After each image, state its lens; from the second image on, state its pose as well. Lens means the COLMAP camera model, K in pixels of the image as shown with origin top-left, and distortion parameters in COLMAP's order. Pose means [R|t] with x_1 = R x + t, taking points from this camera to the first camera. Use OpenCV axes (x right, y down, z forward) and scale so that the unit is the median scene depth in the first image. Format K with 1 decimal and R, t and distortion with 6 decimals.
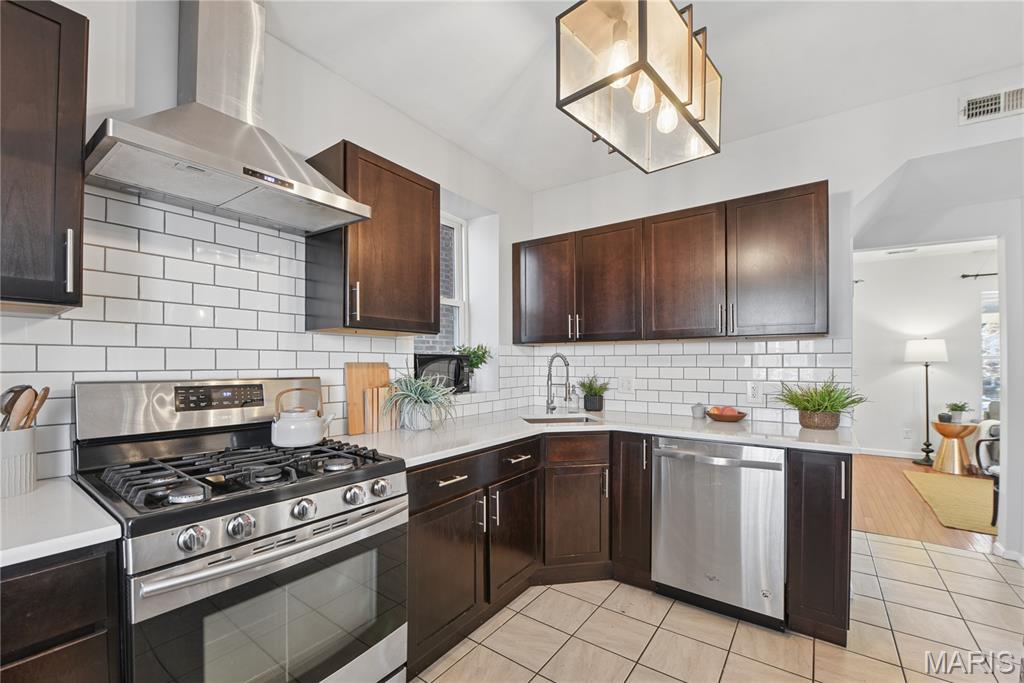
lens RADIAL K [[421.1, 0, 511.0], [0, 421.1, 359.4], [0, 0, 1]] dist [-0.022717, 0.000323]
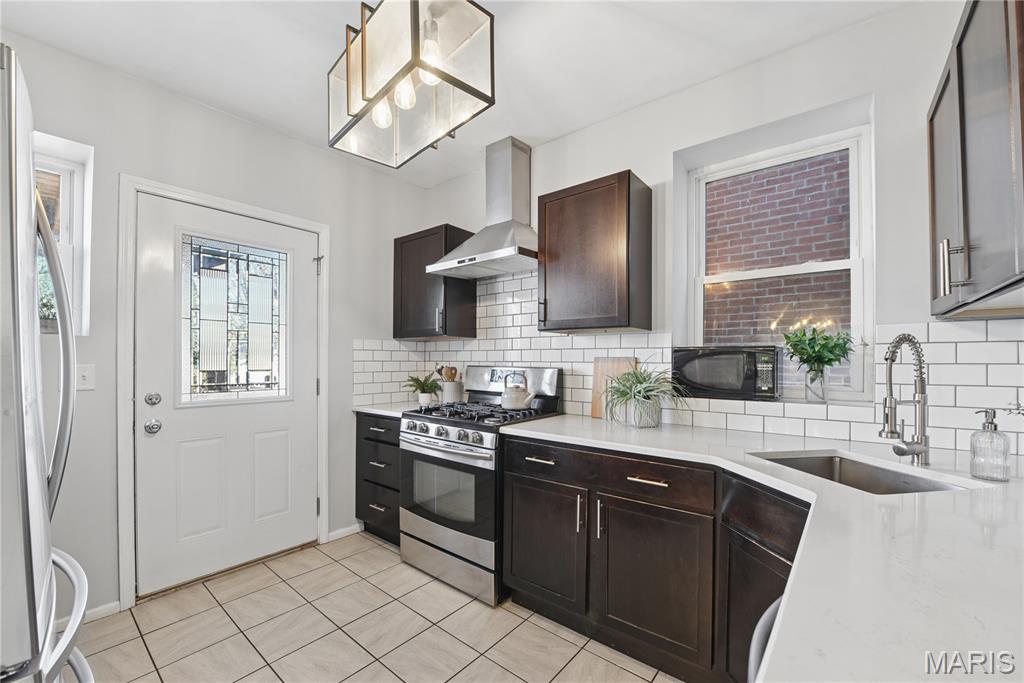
lens RADIAL K [[421.1, 0, 511.0], [0, 421.1, 359.4], [0, 0, 1]] dist [-0.022717, 0.000323]
pose [[-0.069973, -0.003324, -0.997543, 1.164248], [0.005778, 0.999976, -0.003737, 0.023370], [0.997532, -0.006025, -0.069952, 1.171477]]
